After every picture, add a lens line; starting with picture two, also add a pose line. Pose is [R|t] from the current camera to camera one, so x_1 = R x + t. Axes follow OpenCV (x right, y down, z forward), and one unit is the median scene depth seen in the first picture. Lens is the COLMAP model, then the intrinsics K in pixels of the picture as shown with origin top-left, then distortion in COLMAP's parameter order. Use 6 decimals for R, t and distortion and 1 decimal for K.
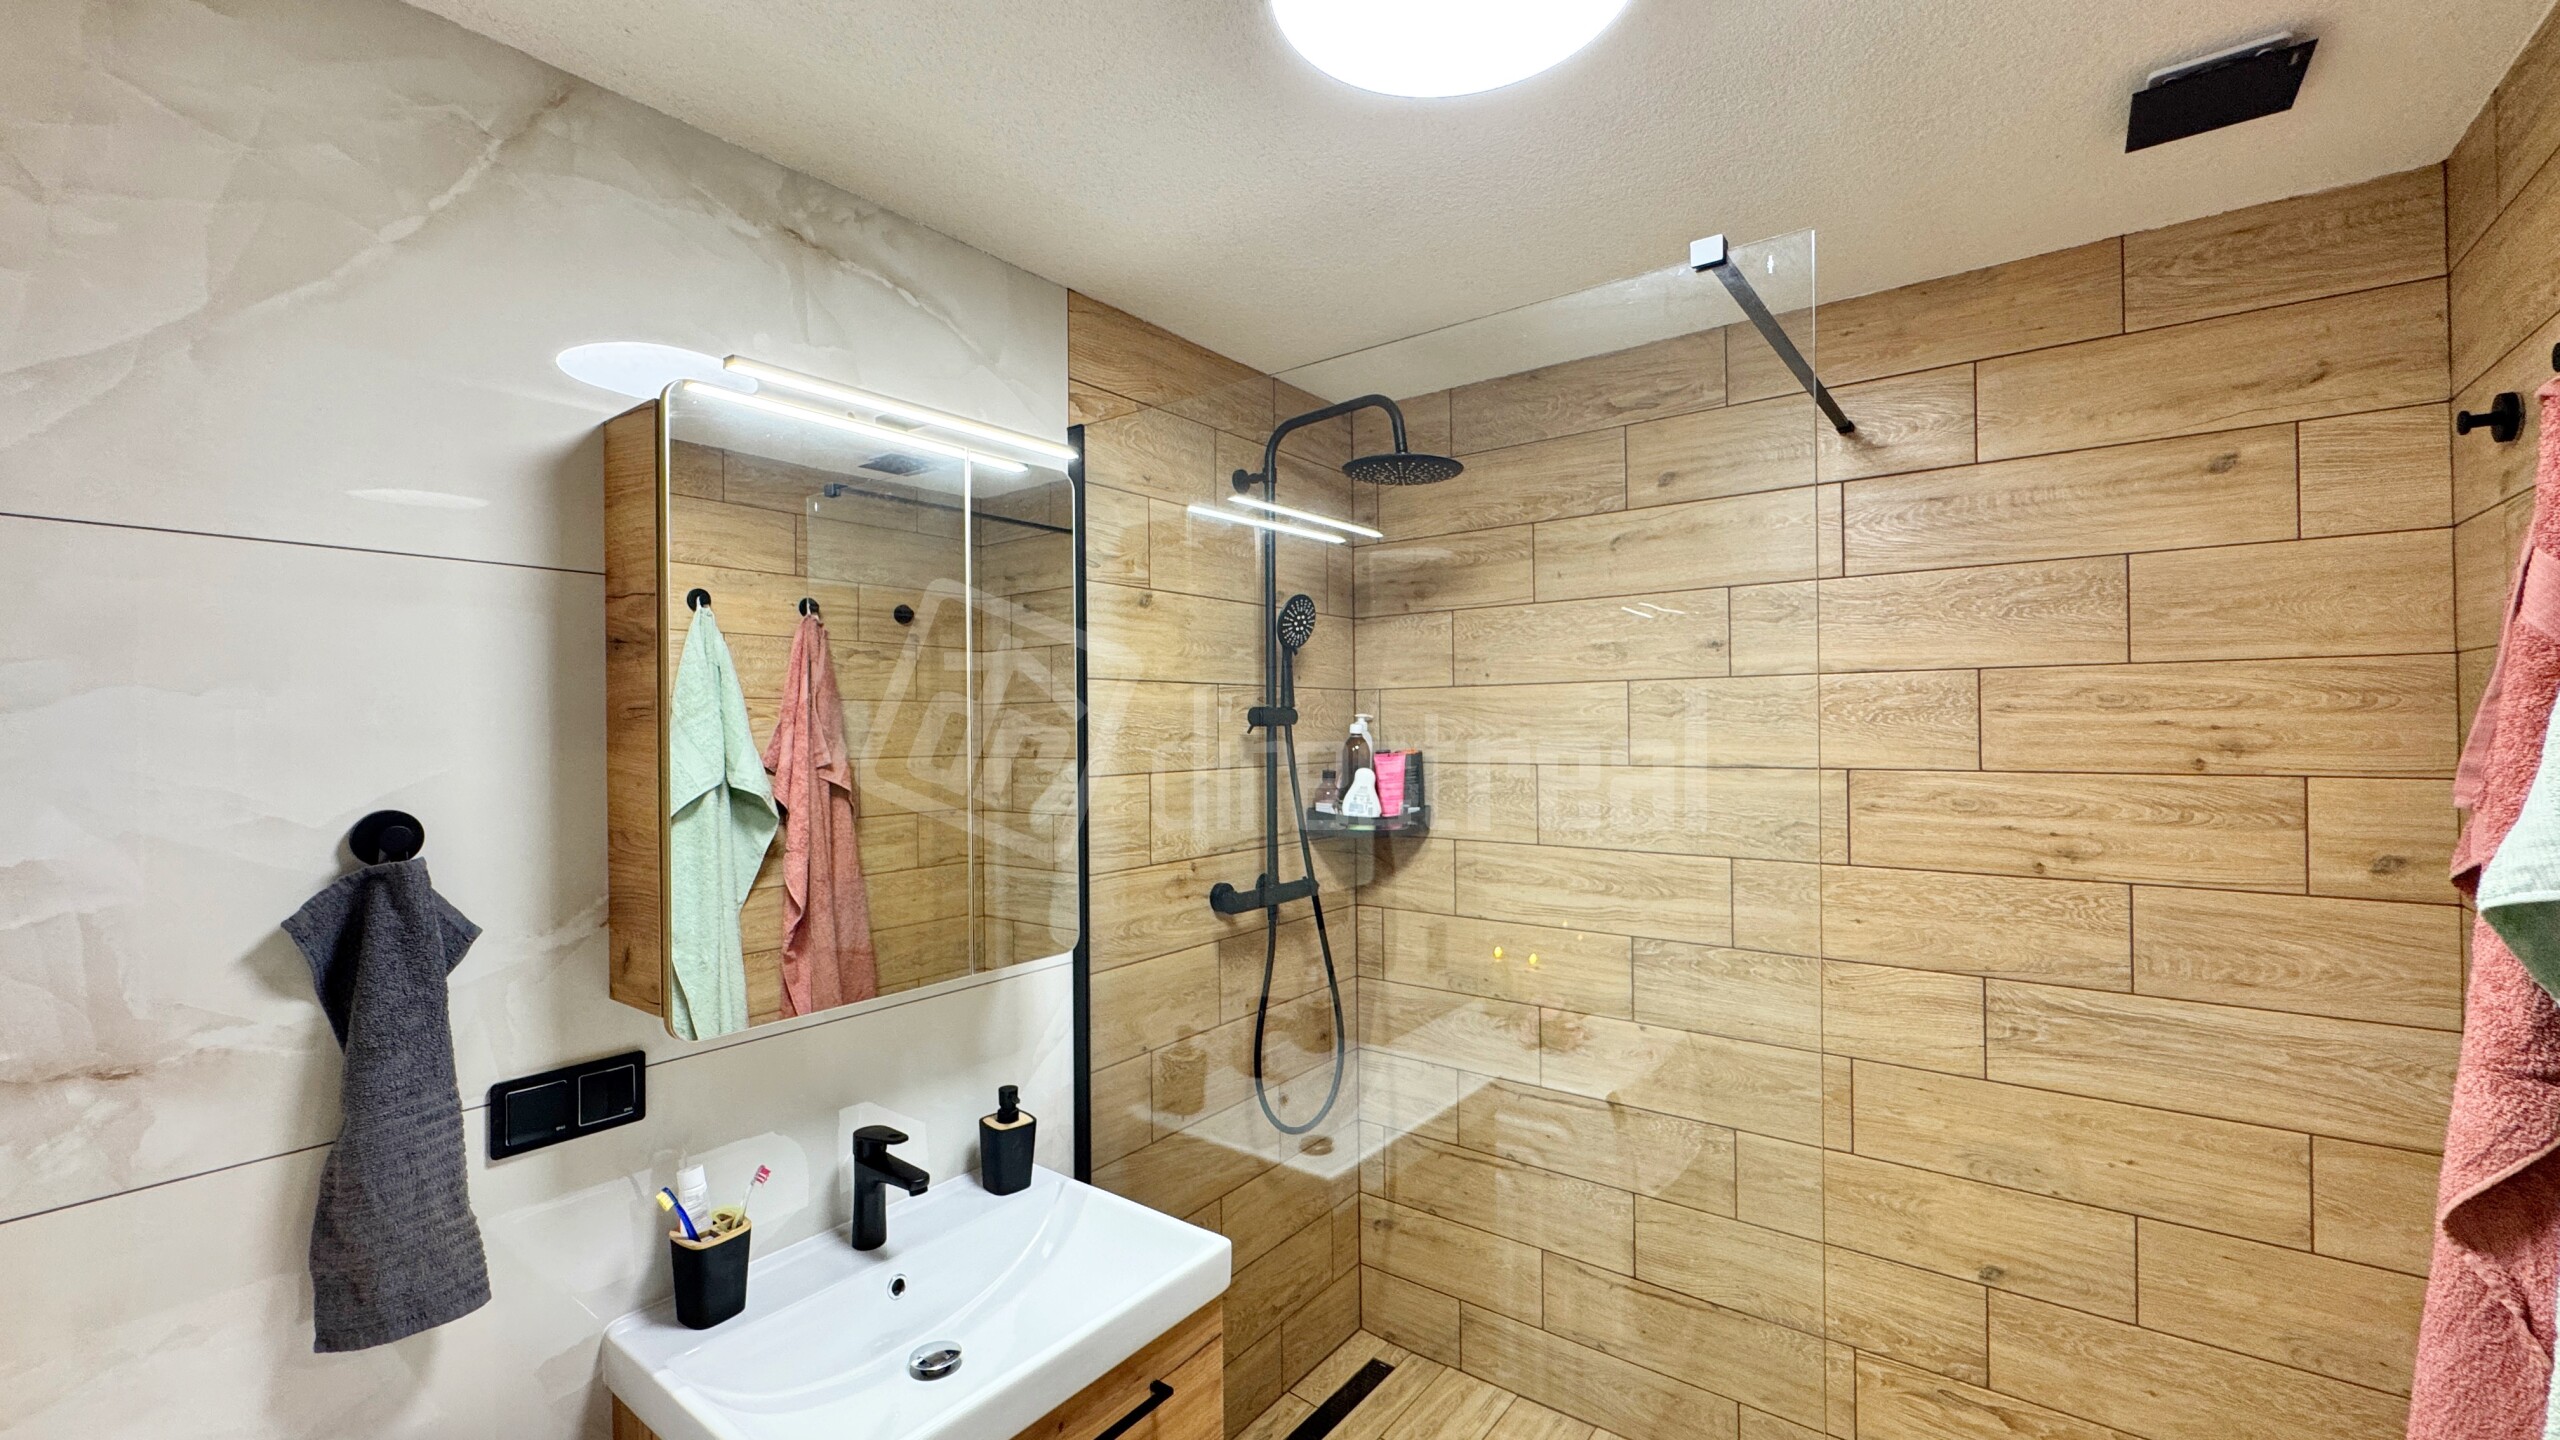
lens RADIAL K [[1028.4, 0, 1281.6], [0, 1028.4, 715.7], [0, 0, 1]] dist [-0.004660, 0.000948]
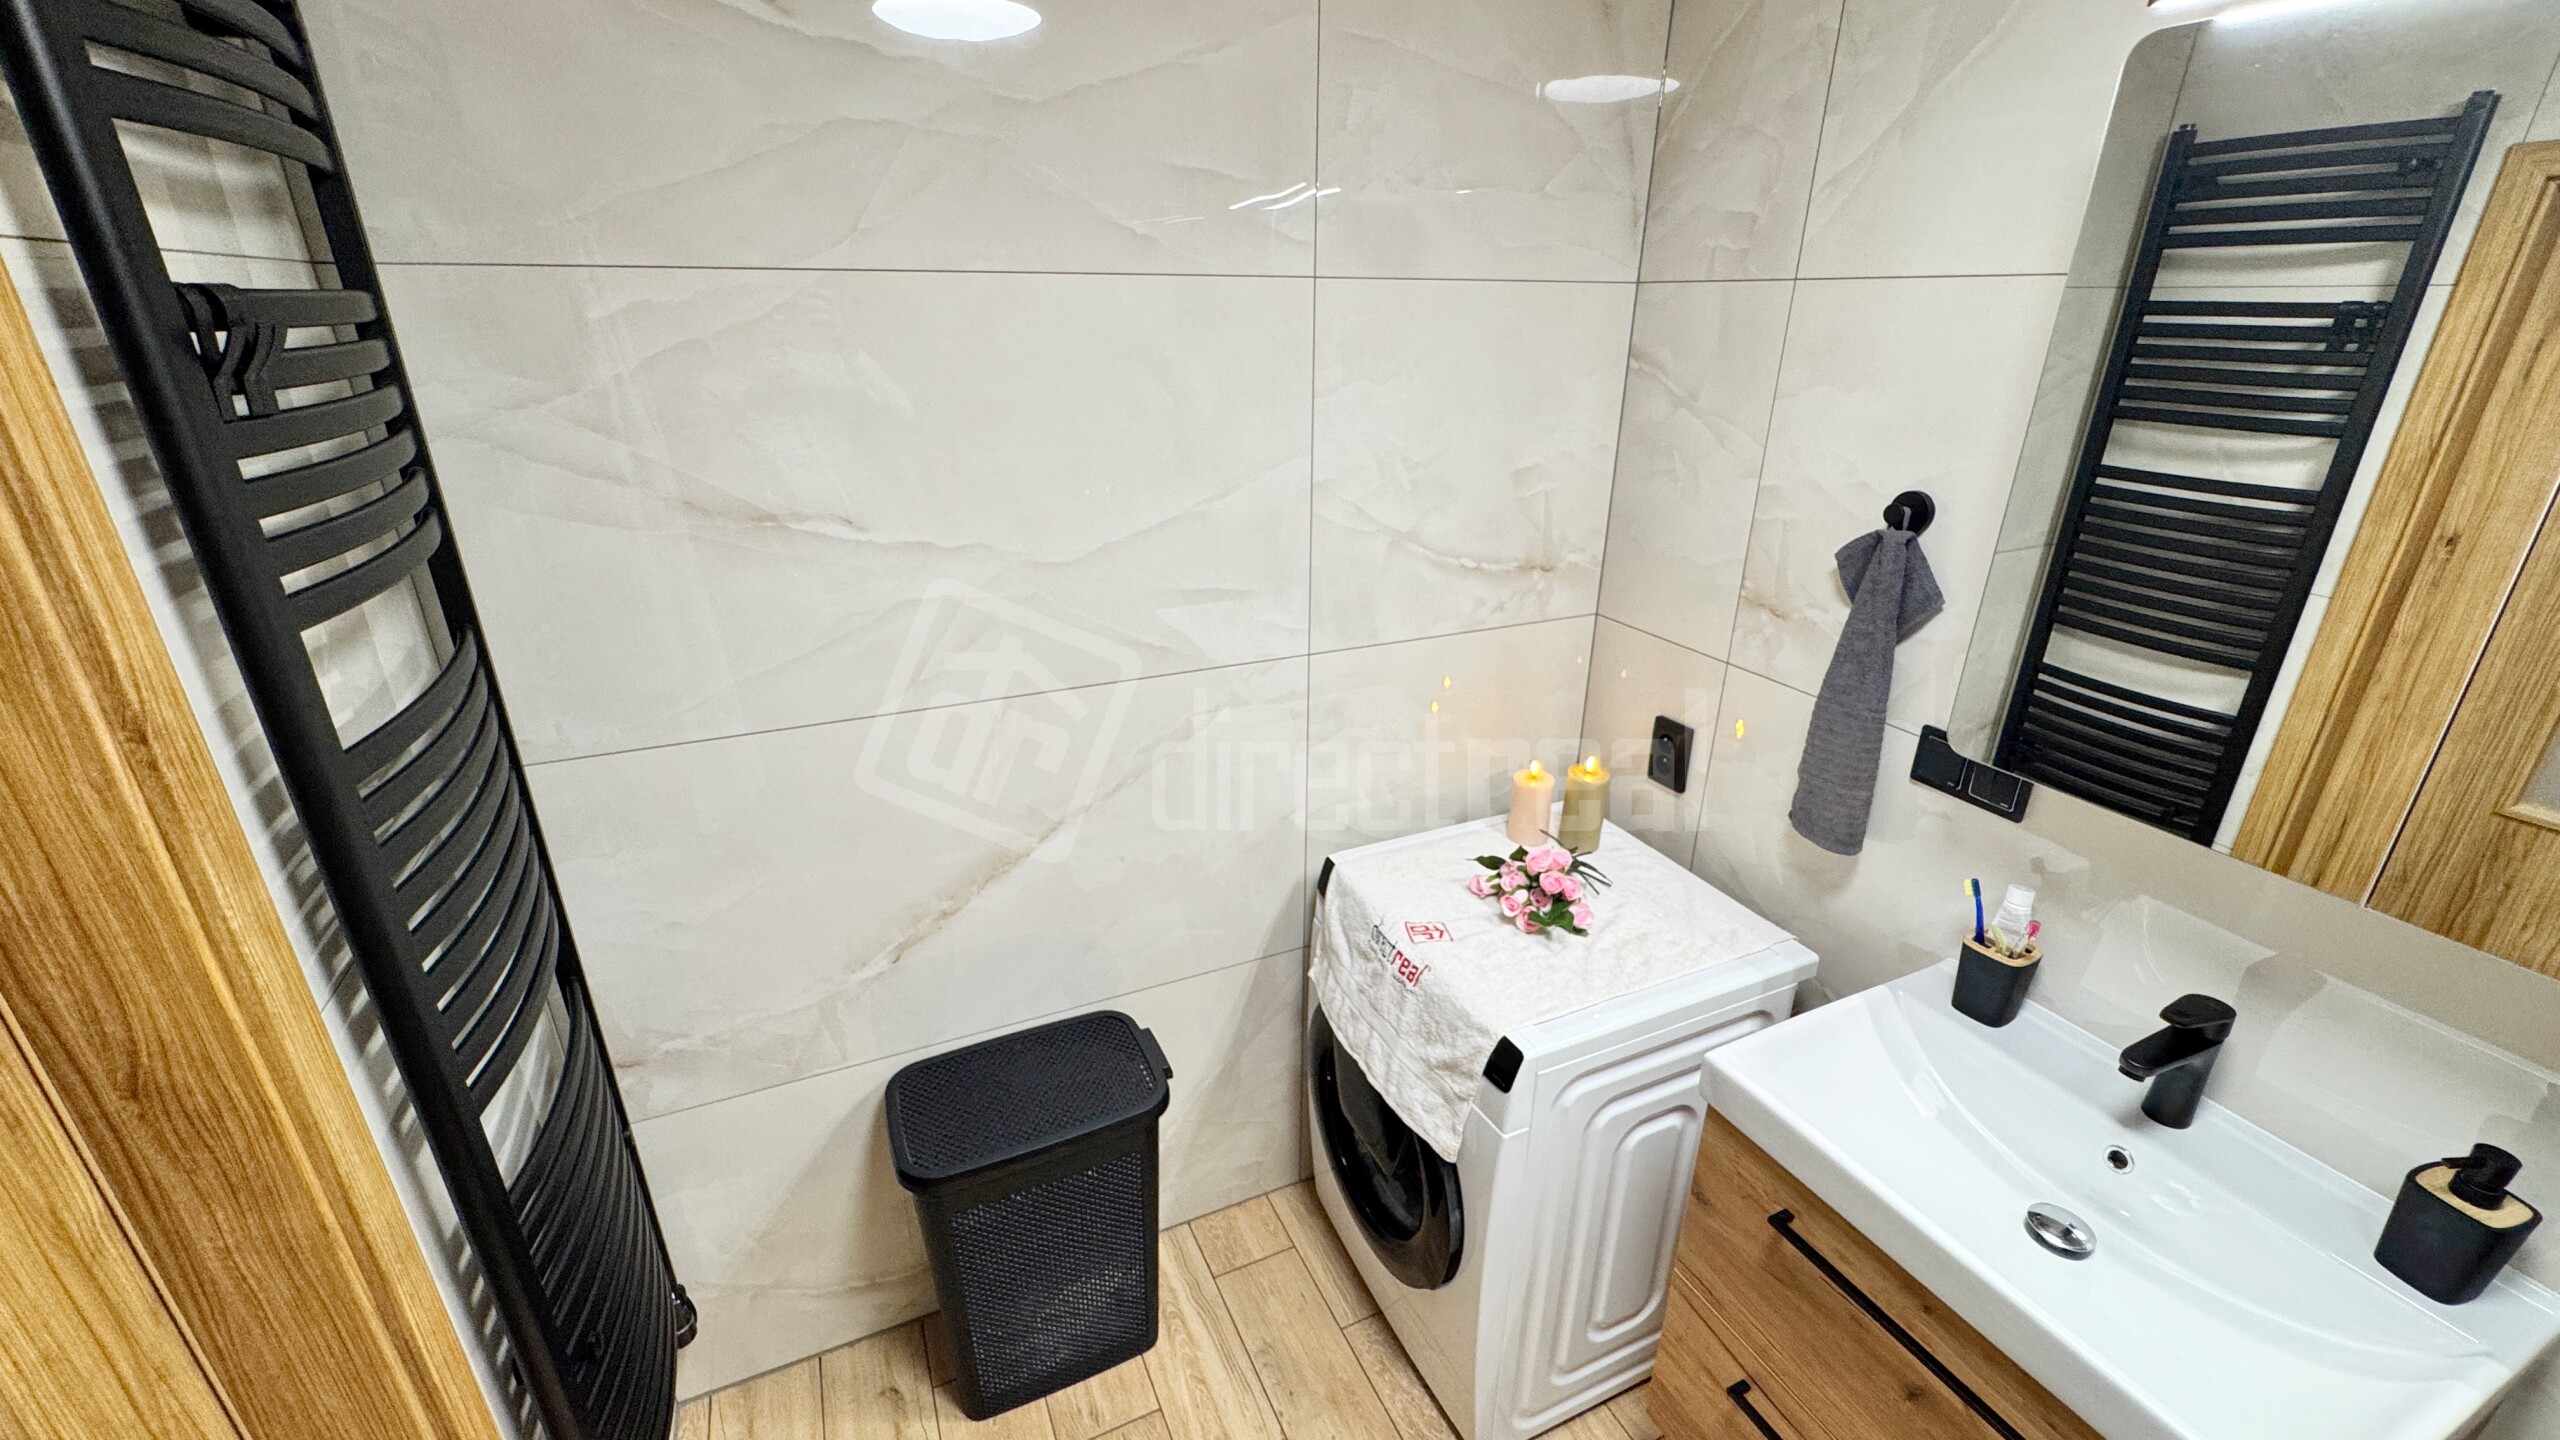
lens RADIAL K [[1028.4, 0, 1272.7], [0, 1028.4, 720.5], [0, 0, 1]] dist [-0.004660, 0.000948]
pose [[-0.474925, 0.336038, -0.813342, 0.537236], [0.003837, 0.925006, 0.379933, -0.107216], [0.880018, 0.177319, -0.440598, 0.705569]]
